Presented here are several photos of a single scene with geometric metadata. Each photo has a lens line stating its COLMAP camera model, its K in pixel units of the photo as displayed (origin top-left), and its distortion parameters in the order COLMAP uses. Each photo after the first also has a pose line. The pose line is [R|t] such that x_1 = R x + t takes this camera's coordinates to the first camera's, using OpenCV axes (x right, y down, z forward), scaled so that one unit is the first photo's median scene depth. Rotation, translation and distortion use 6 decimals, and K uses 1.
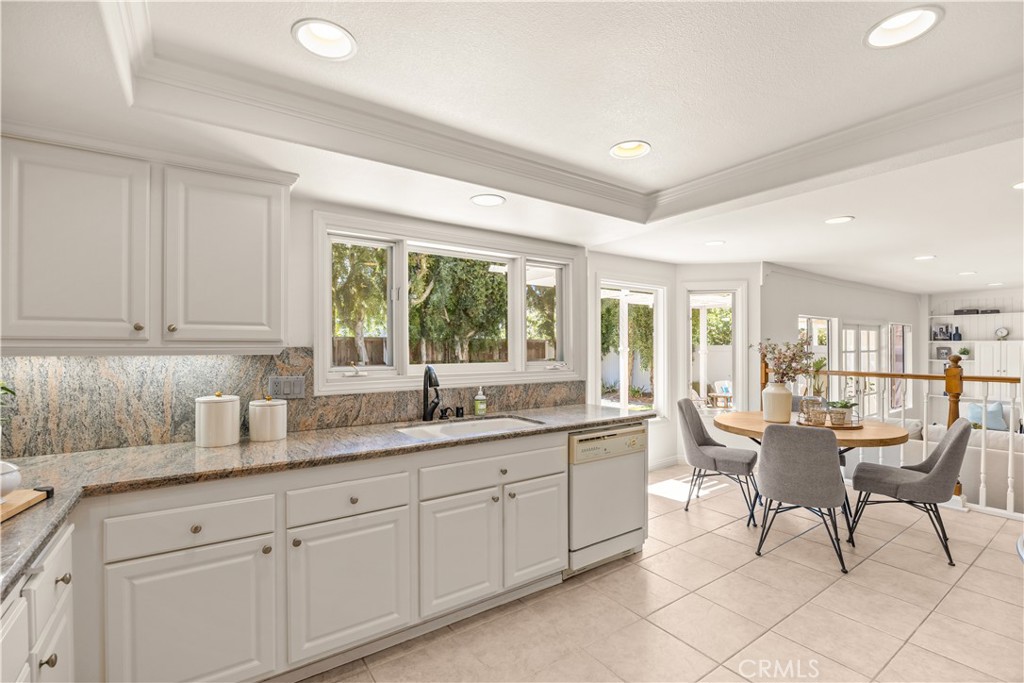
lens RADIAL K [[450.2, 0, 508.7], [0, 450.2, 345.8], [0, 0, 1]] dist [-0.003225, -0.000174]
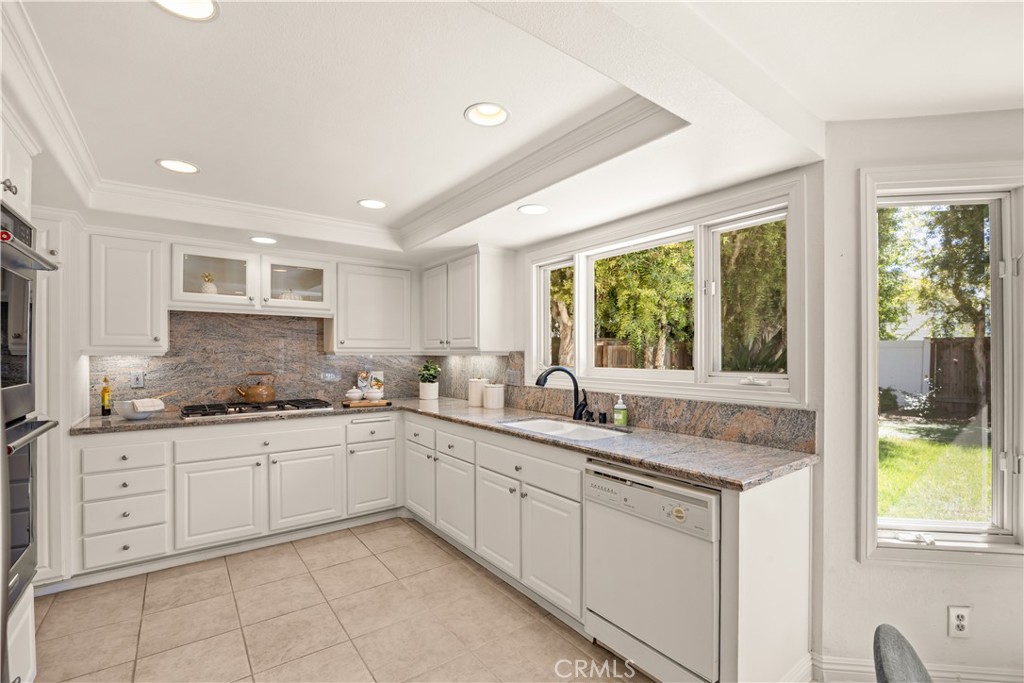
lens RADIAL K [[454.4, 0, 511.6], [0, 454.4, 357.9], [0, 0, 1]] dist [-0.010978, 0.000001]
pose [[0.043724, 0.009219, -0.999001, 0.810162], [0.003486, 0.999950, 0.009381, 0.008541], [0.999038, -0.003893, 0.043690, 0.730183]]
